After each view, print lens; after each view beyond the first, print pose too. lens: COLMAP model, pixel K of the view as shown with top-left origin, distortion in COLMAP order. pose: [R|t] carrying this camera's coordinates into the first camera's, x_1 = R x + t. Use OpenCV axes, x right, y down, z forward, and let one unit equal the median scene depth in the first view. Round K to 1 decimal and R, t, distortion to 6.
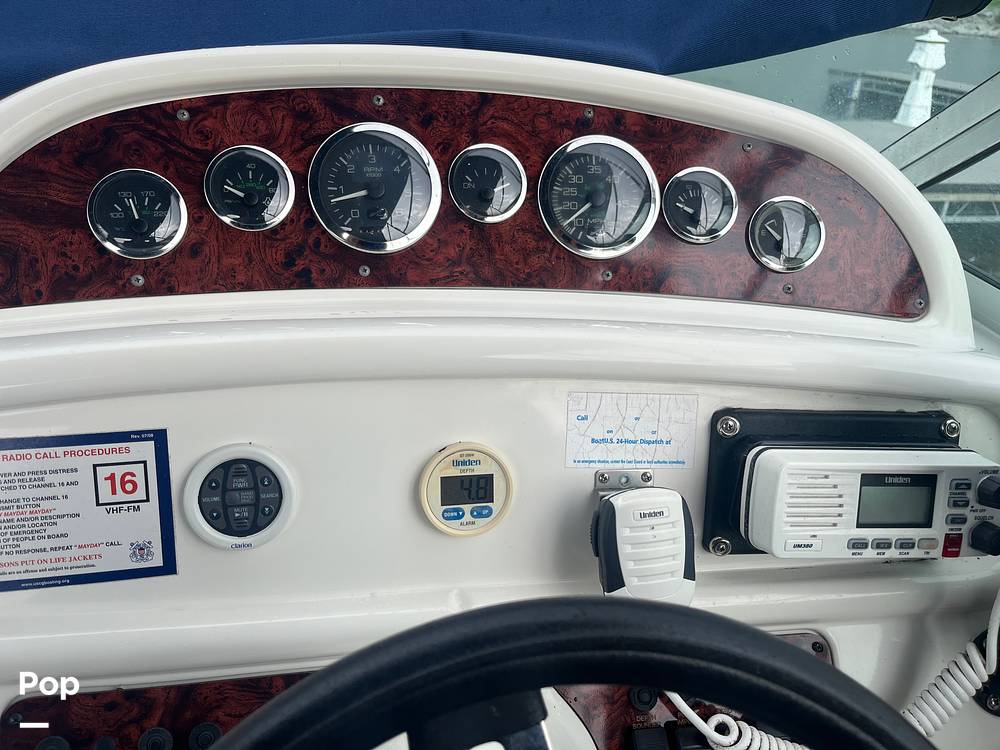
lens RADIAL K [[749.0, 0, 496.1], [0, 749.0, 367.4], [0, 0, 1]] dist [0.056094, -0.080015]
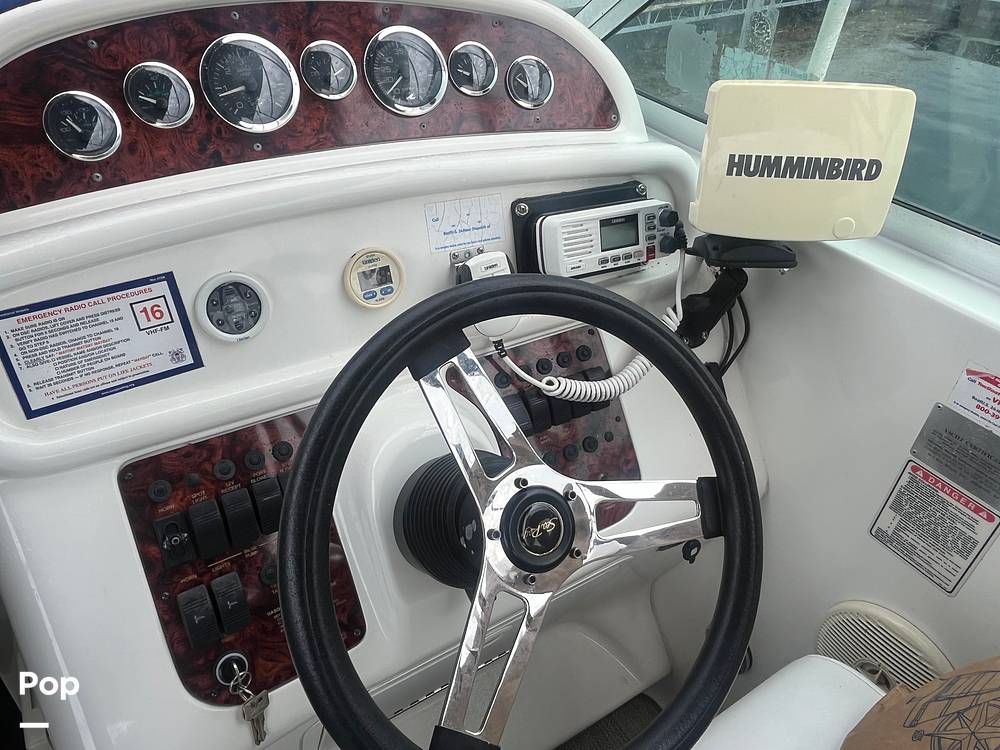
lens RADIAL K [[642.4, 0, 495.8], [0, 642.4, 338.1], [0, 0, 1]] dist [-0.000292, 0.000186]
pose [[0.933404, -0.233846, 0.272163, -0.190975], [0.184684, 0.963386, 0.194366, 0.069151], [-0.307650, -0.131158, 0.942417, -0.330808]]
